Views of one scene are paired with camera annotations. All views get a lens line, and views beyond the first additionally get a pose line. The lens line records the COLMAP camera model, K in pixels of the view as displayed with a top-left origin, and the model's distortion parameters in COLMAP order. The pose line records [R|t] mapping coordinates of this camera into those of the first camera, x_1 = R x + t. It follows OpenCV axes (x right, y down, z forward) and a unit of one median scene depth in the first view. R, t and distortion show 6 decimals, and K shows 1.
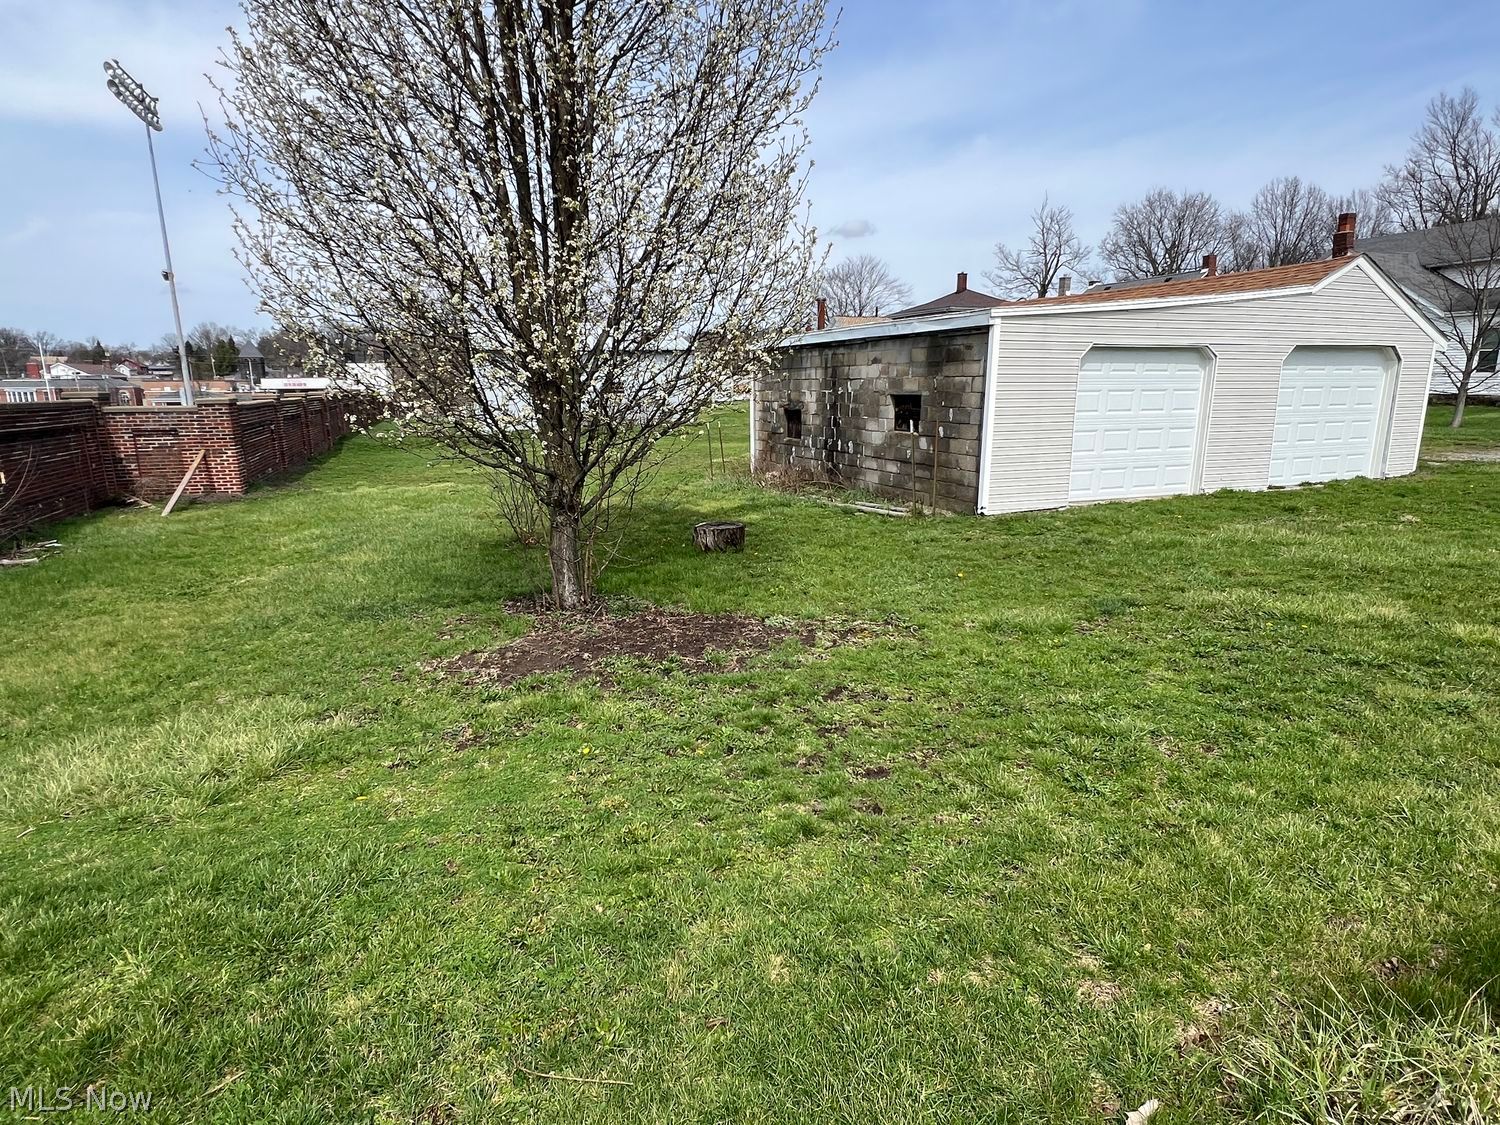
lens RADIAL K [[807.0, 0, 750.0], [0, 807.0, 562.5], [0, 0, 1]] dist [-0.001520, -0.000267]
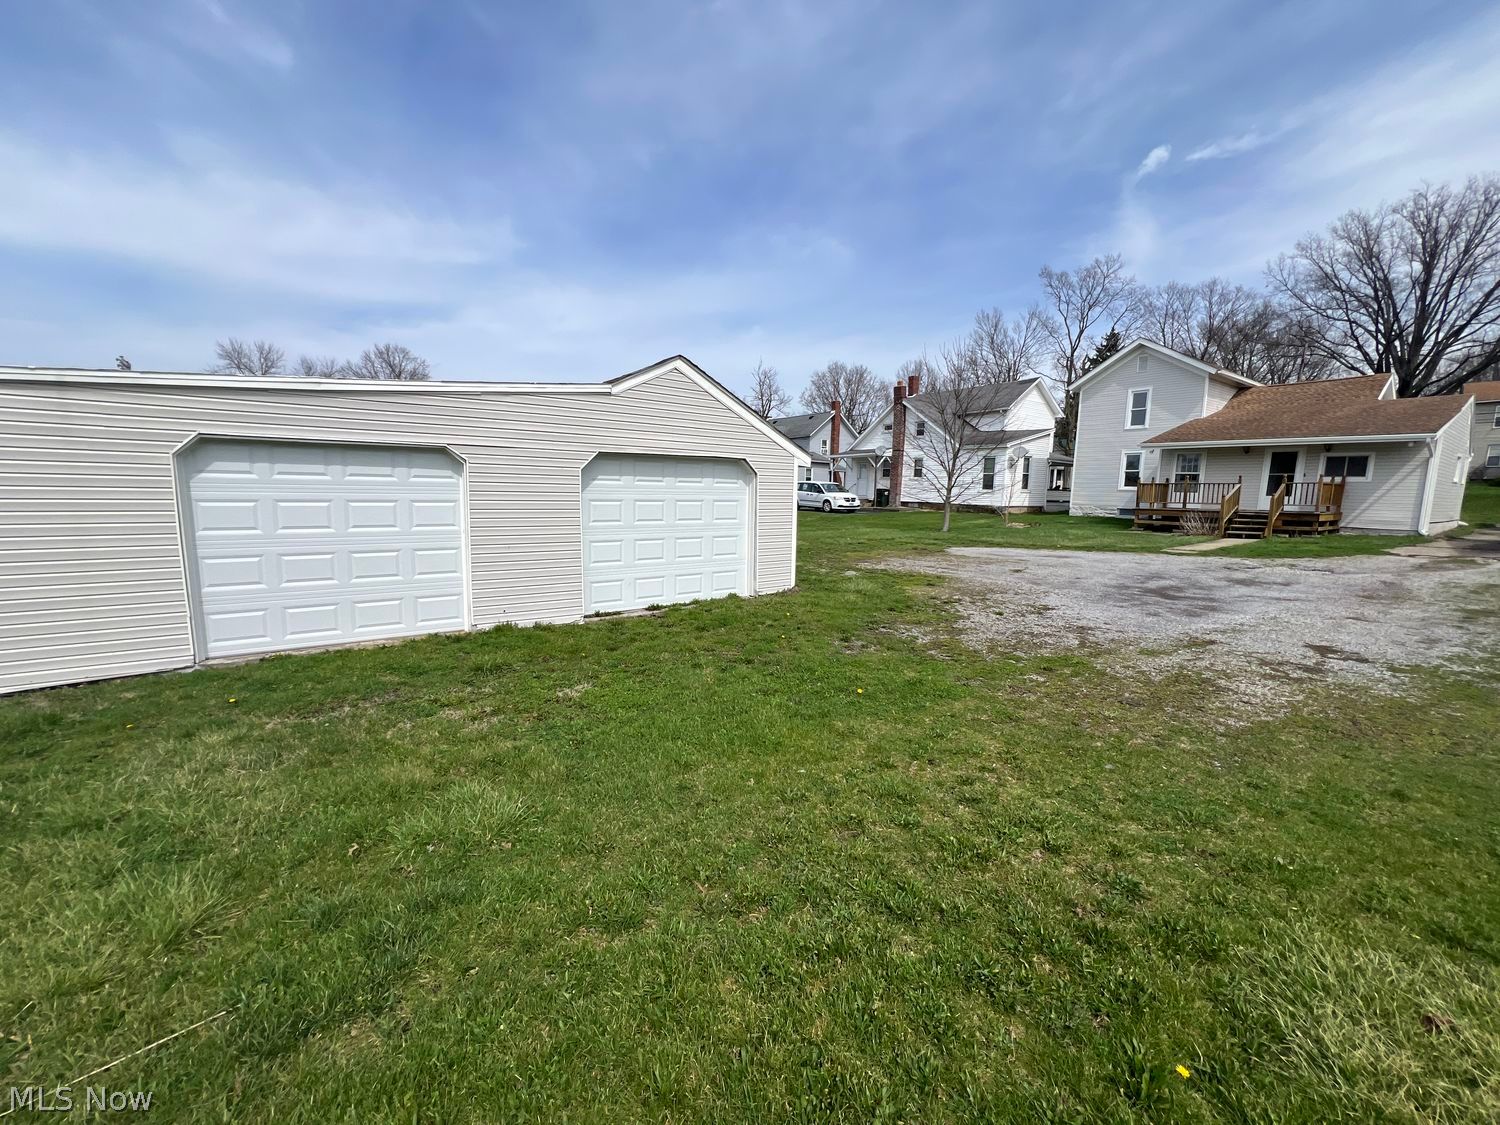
lens RADIAL K [[600.4, 0, 750.0], [0, 600.4, 562.5], [0, 0, 1]] dist [0.000460, 0.000038]
pose [[0.964276, -0.010699, 0.264685, 0.587943], [0.035876, 0.995253, -0.090468, -0.079178], [-0.262461, 0.096732, 0.960082, 0.316540]]
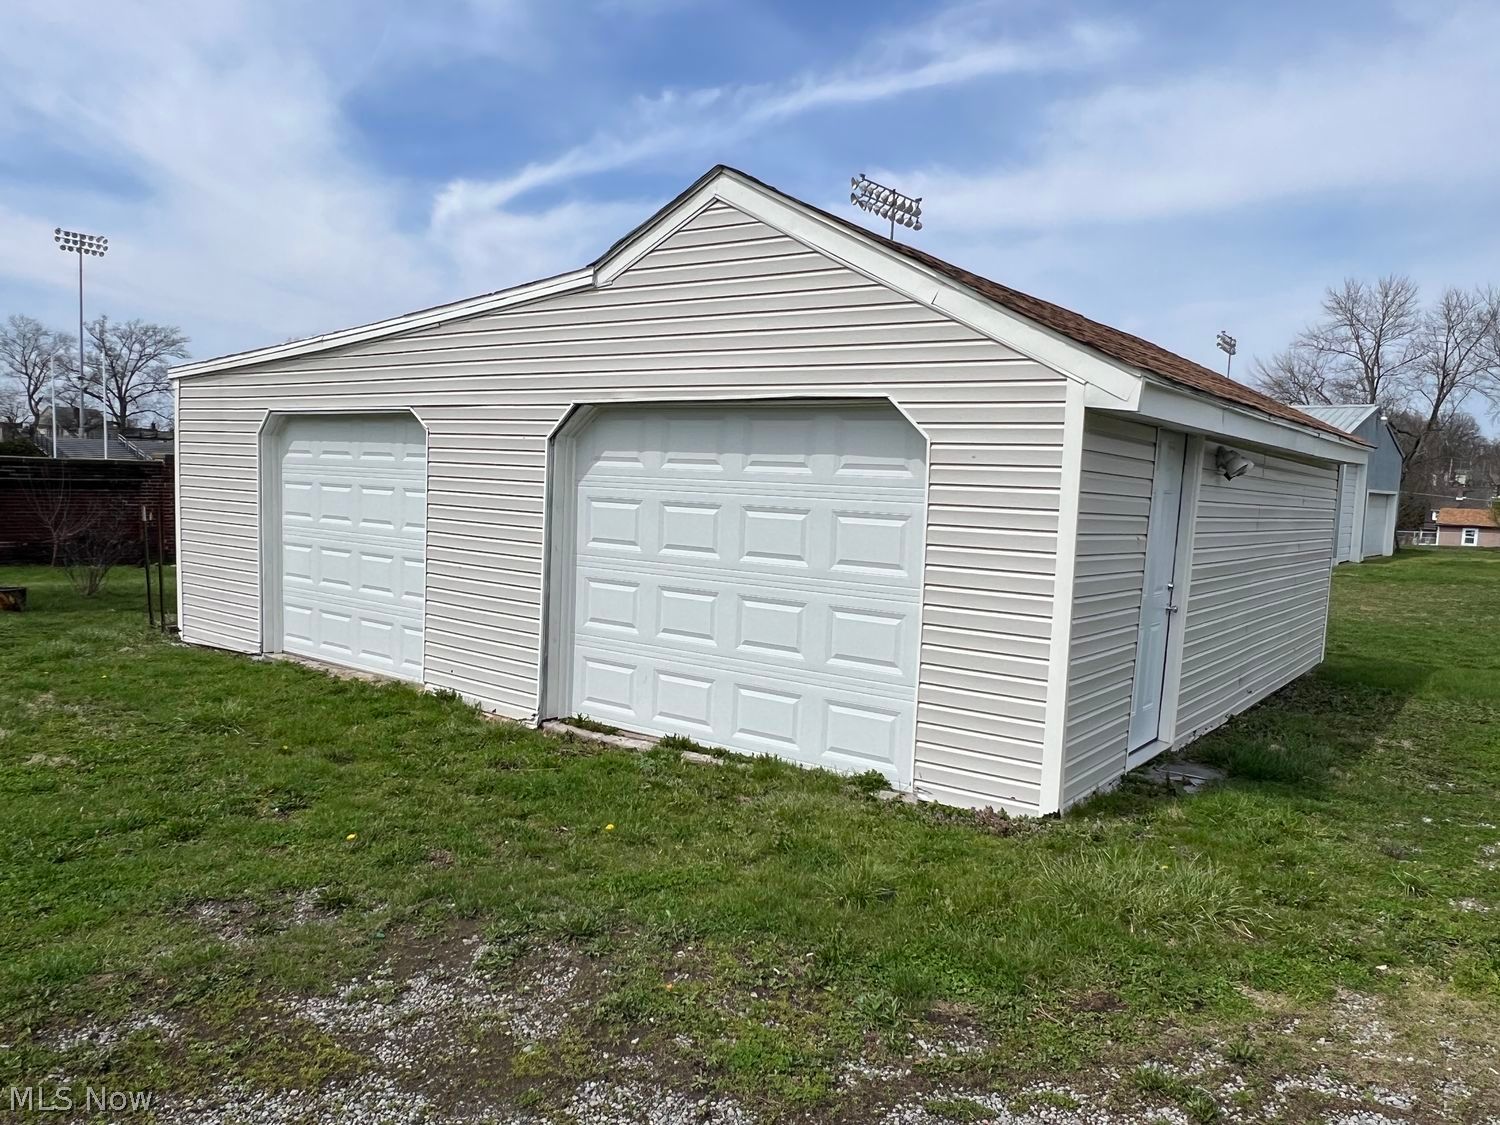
lens RADIAL K [[1104.4, 0, 750.0], [0, 1104.4, 562.5], [0, 0, 1]] dist [0.006589, 0.000022]
pose [[0.530000, 0.089689, -0.843242, 1.103755], [-0.224631, 0.973717, -0.037620, -0.163418], [0.817705, 0.209357, 0.536217, 0.686591]]
